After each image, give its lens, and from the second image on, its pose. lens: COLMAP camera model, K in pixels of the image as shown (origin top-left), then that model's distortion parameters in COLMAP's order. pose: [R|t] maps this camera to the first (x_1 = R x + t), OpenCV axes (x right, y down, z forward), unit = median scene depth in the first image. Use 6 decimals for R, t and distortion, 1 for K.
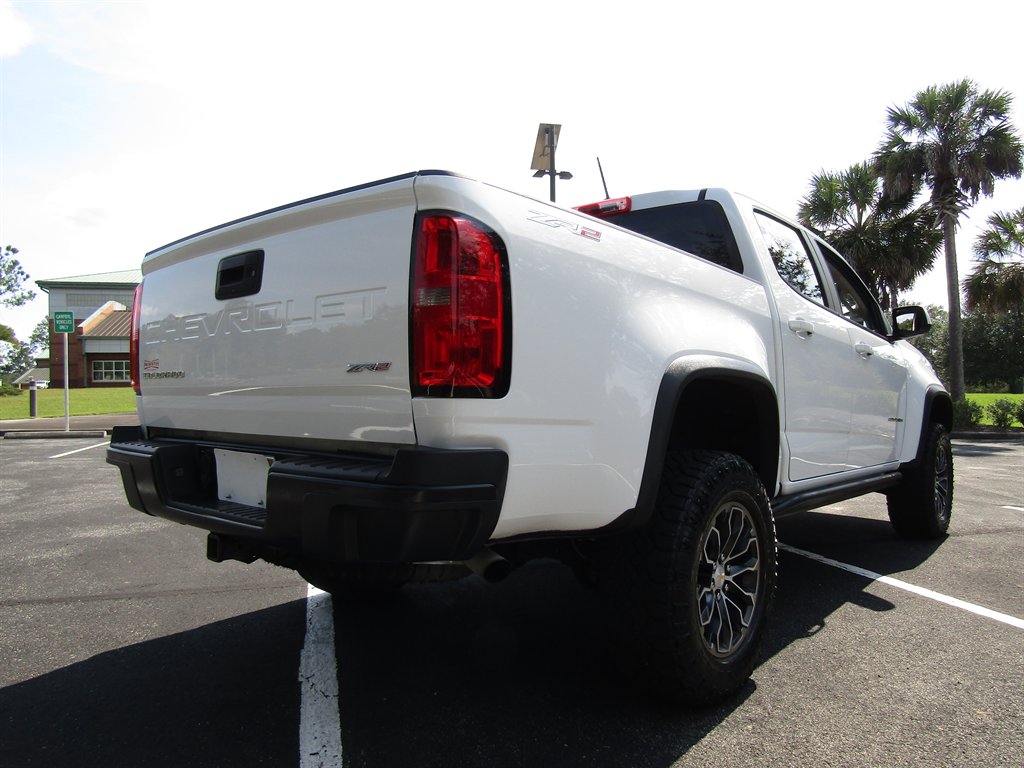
lens RADIAL K [[722.1, 0, 516.7], [0, 722.1, 385.5], [0, 0, 1]] dist [-0.017824, 0.005571]
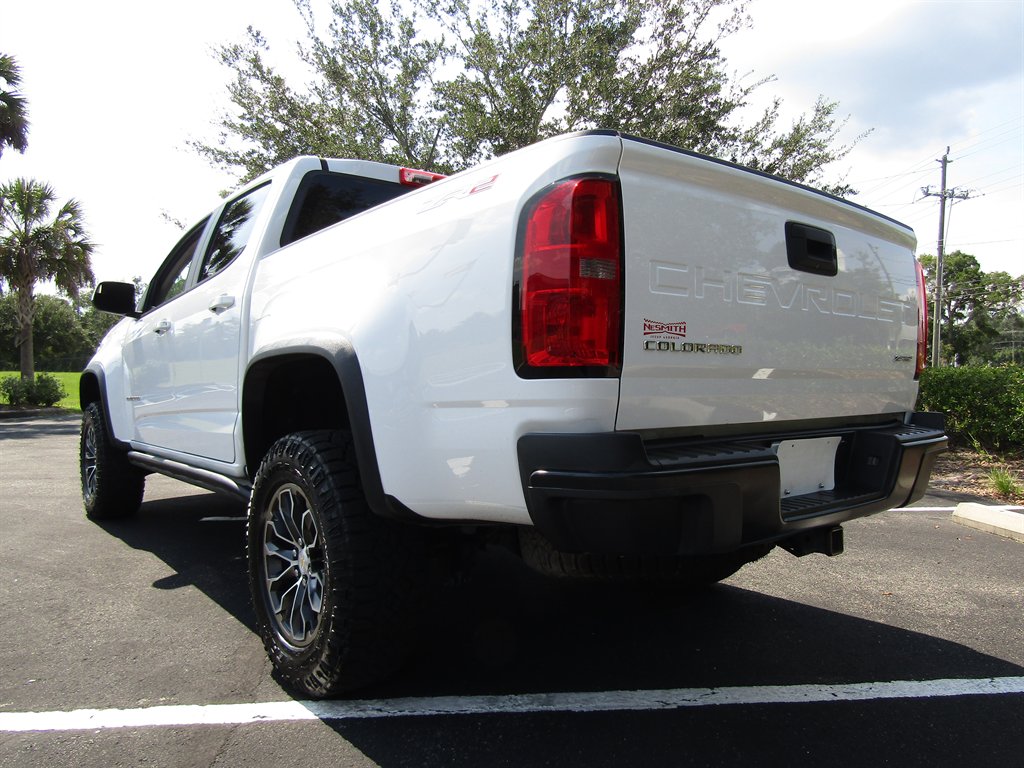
lens RADIAL K [[722.1, 0, 516.7], [0, 722.1, 385.5], [0, 0, 1]] dist [-0.017824, 0.005571]
pose [[0.166785, -0.016677, 0.985852, -0.992108], [-0.018933, 0.999618, 0.020113, 0.007102], [-0.985812, -0.022020, 0.166405, 0.883753]]
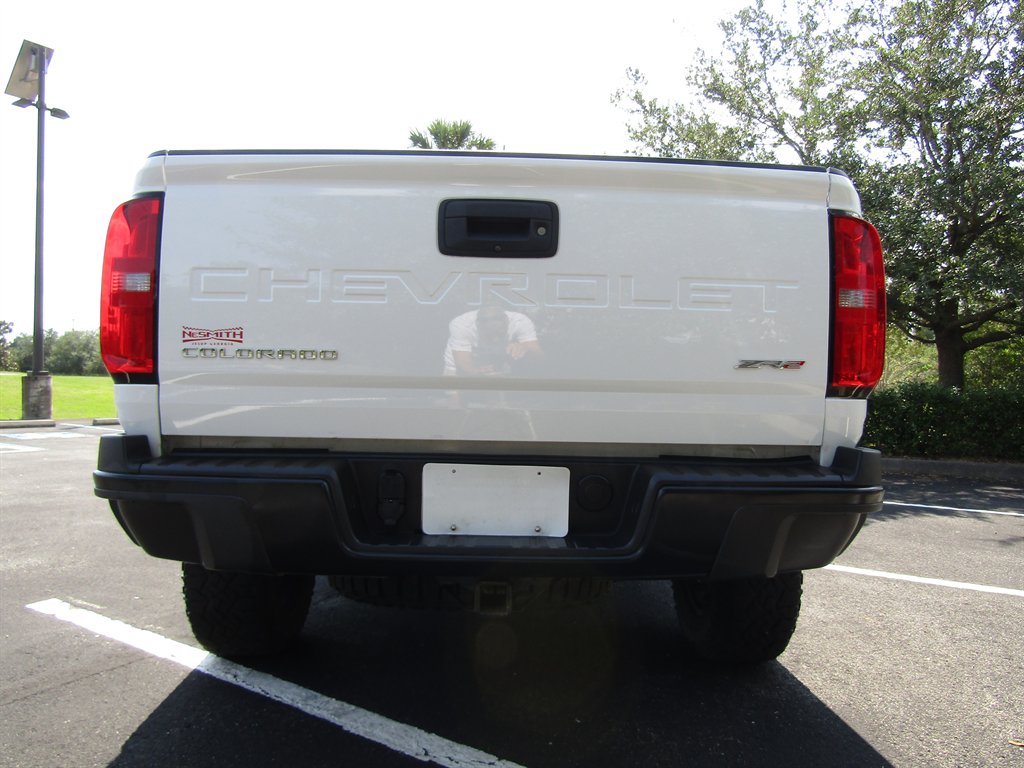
lens RADIAL K [[722.1, 0, 516.7], [0, 722.1, 385.5], [0, 0, 1]] dist [-0.017824, 0.005571]
pose [[0.745934, 0.013047, 0.665892, -0.626100], [-0.023269, 0.999708, 0.006479, 0.002062], [-0.665613, -0.020327, 0.746020, 0.311361]]
